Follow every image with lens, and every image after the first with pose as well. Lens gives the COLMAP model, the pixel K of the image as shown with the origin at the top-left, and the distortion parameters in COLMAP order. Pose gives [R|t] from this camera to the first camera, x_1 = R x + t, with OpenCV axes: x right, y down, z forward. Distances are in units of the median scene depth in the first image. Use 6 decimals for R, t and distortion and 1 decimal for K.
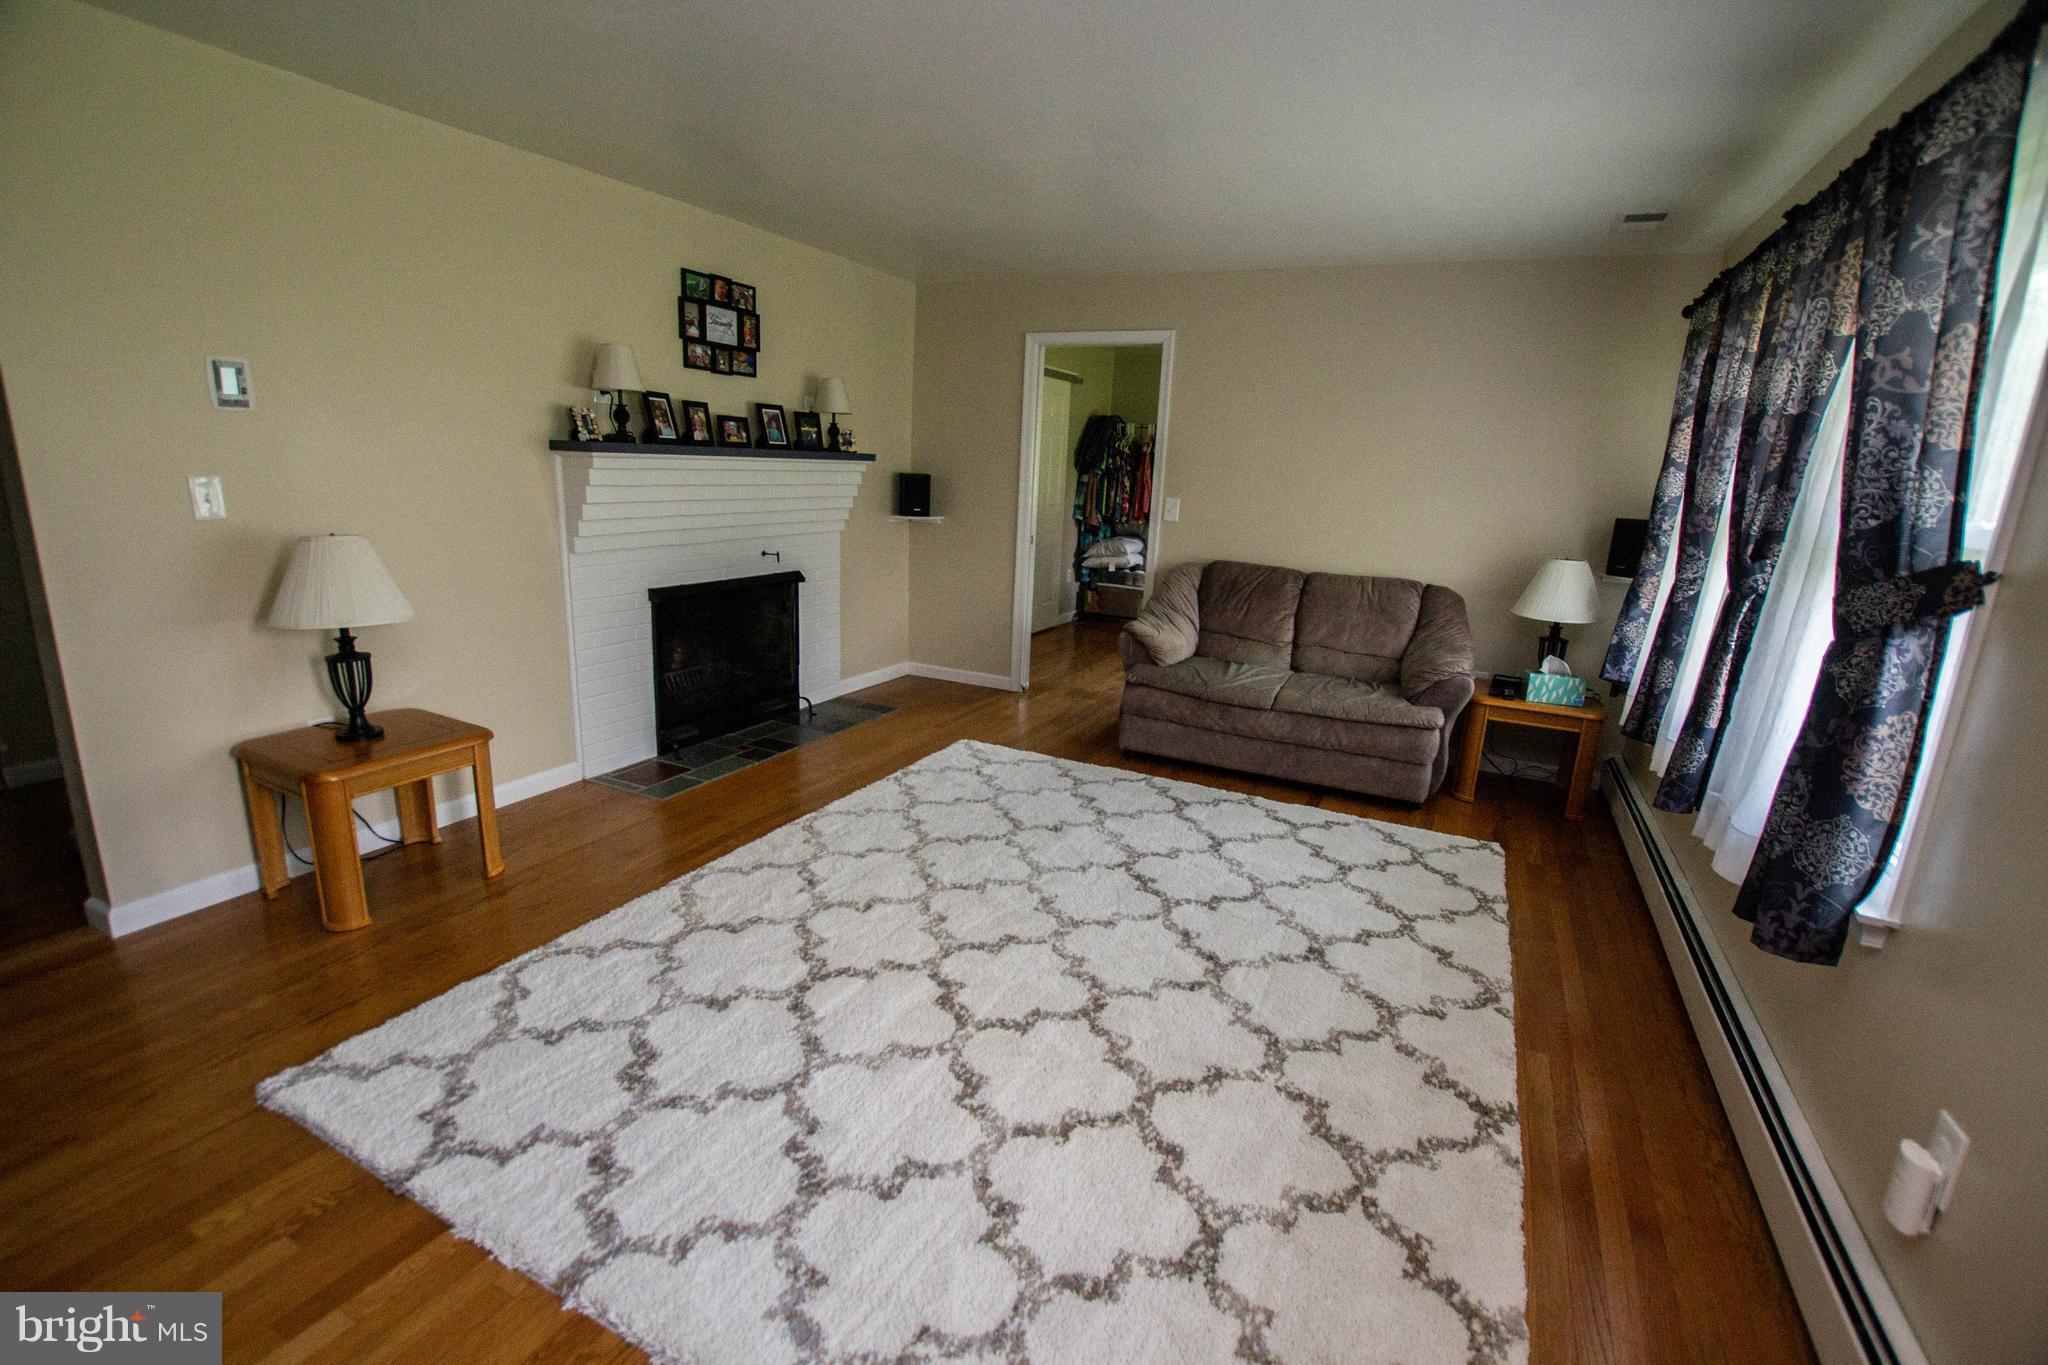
lens RADIAL K [[909.2, 0, 1024.7], [0, 909.2, 685.9], [0, 0, 1]] dist [-0.022380, 0.000061]
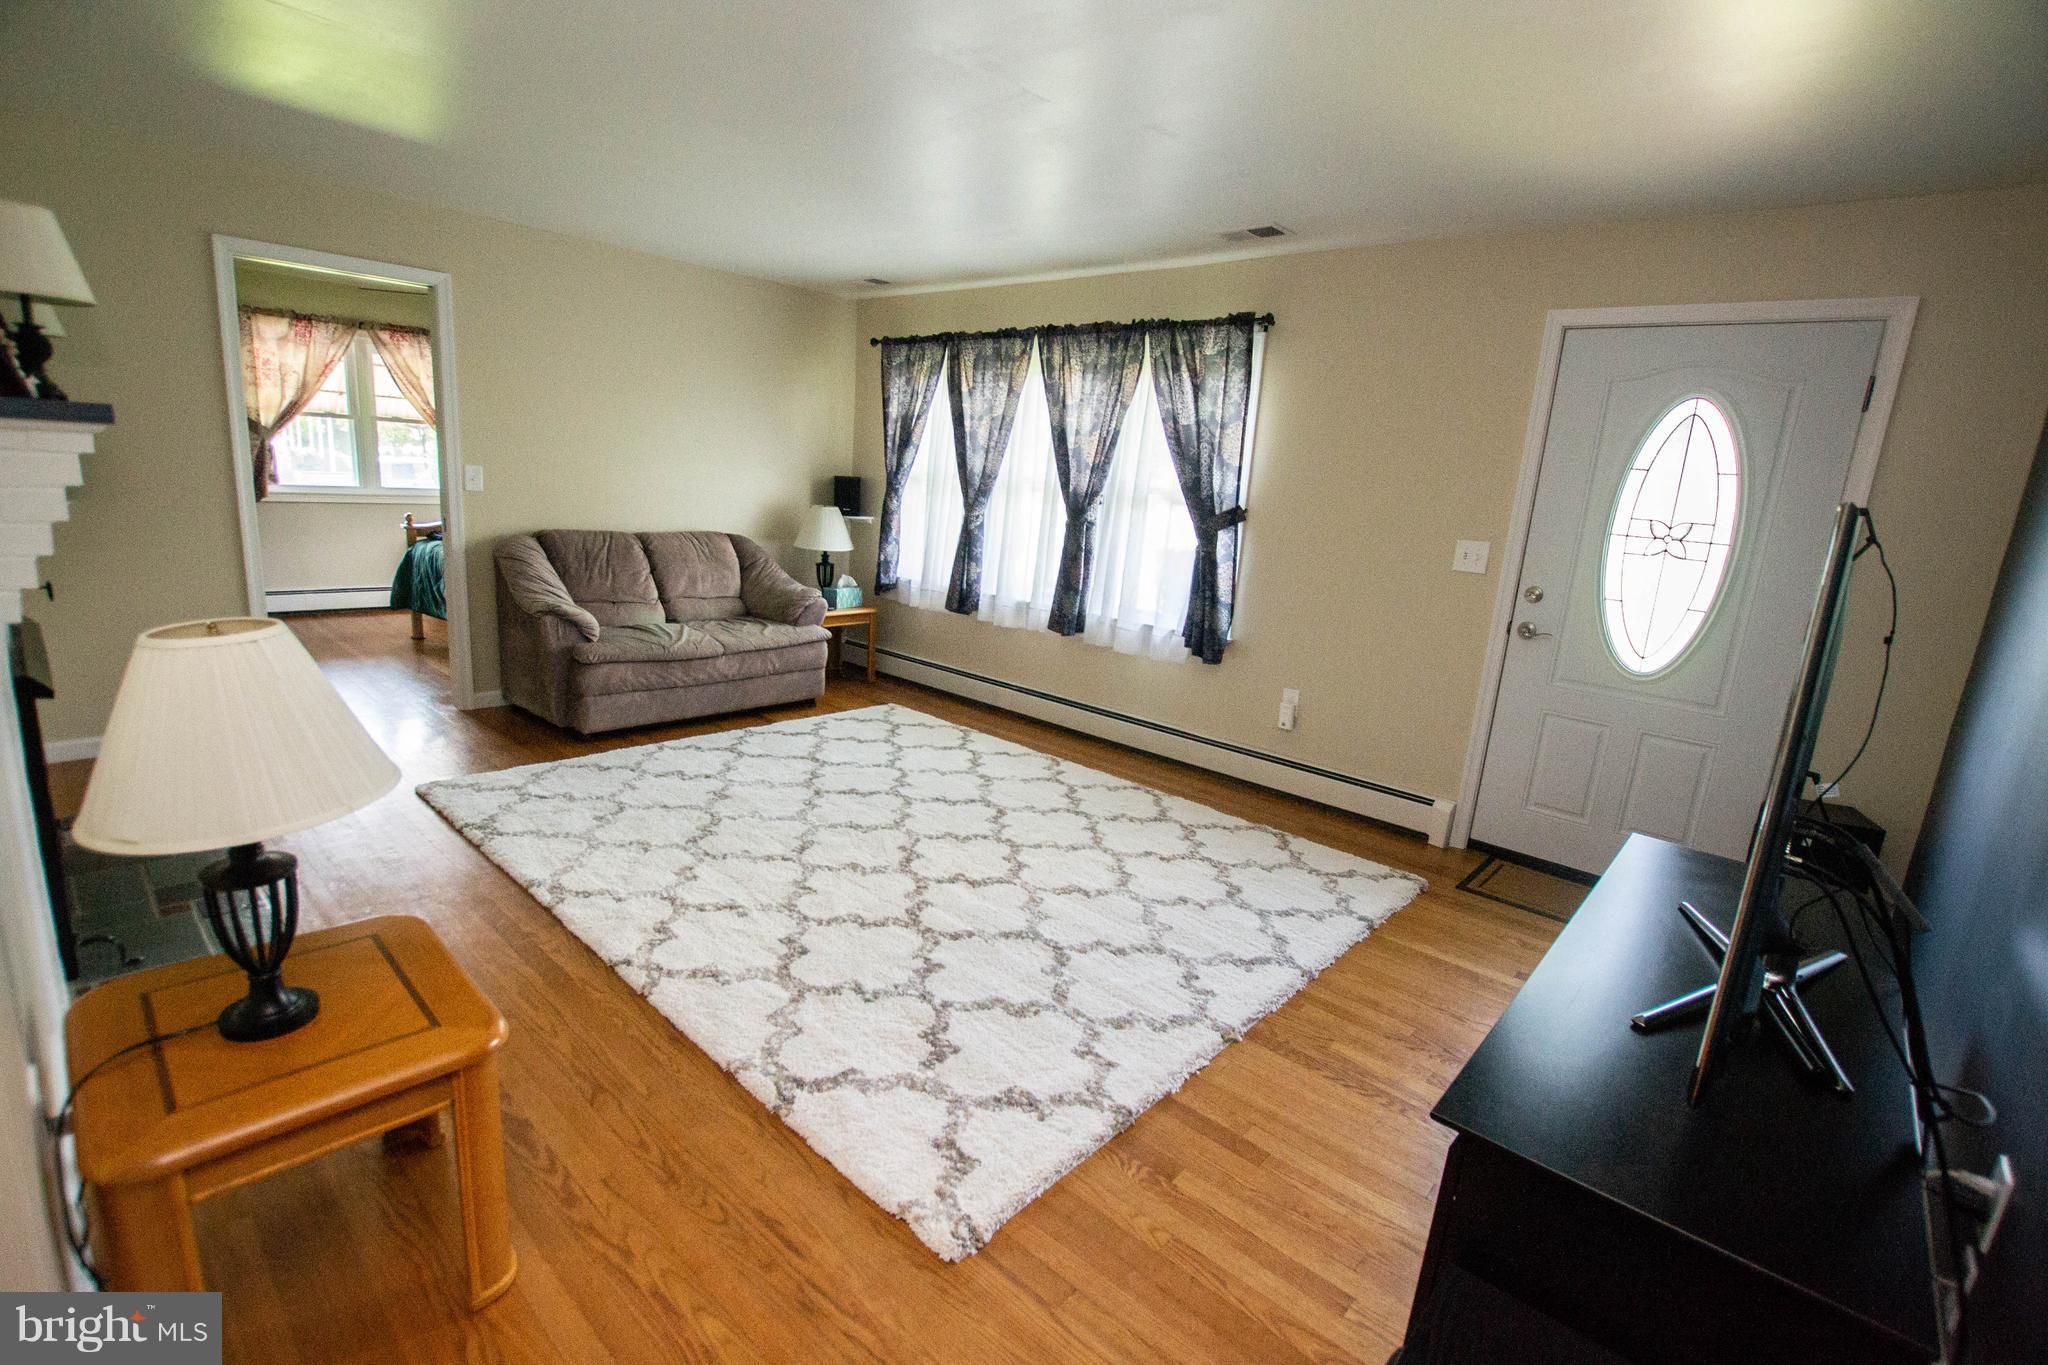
lens RADIAL K [[909.2, 0, 1022.7], [0, 909.2, 681.6], [0, 0, 1]] dist [-0.022380, 0.000061]
pose [[0.279001, -0.237176, 0.930541, -0.986640], [0.169946, 0.965919, 0.195239, -0.142276], [-0.945133, 0.103670, 0.309799, 0.409596]]
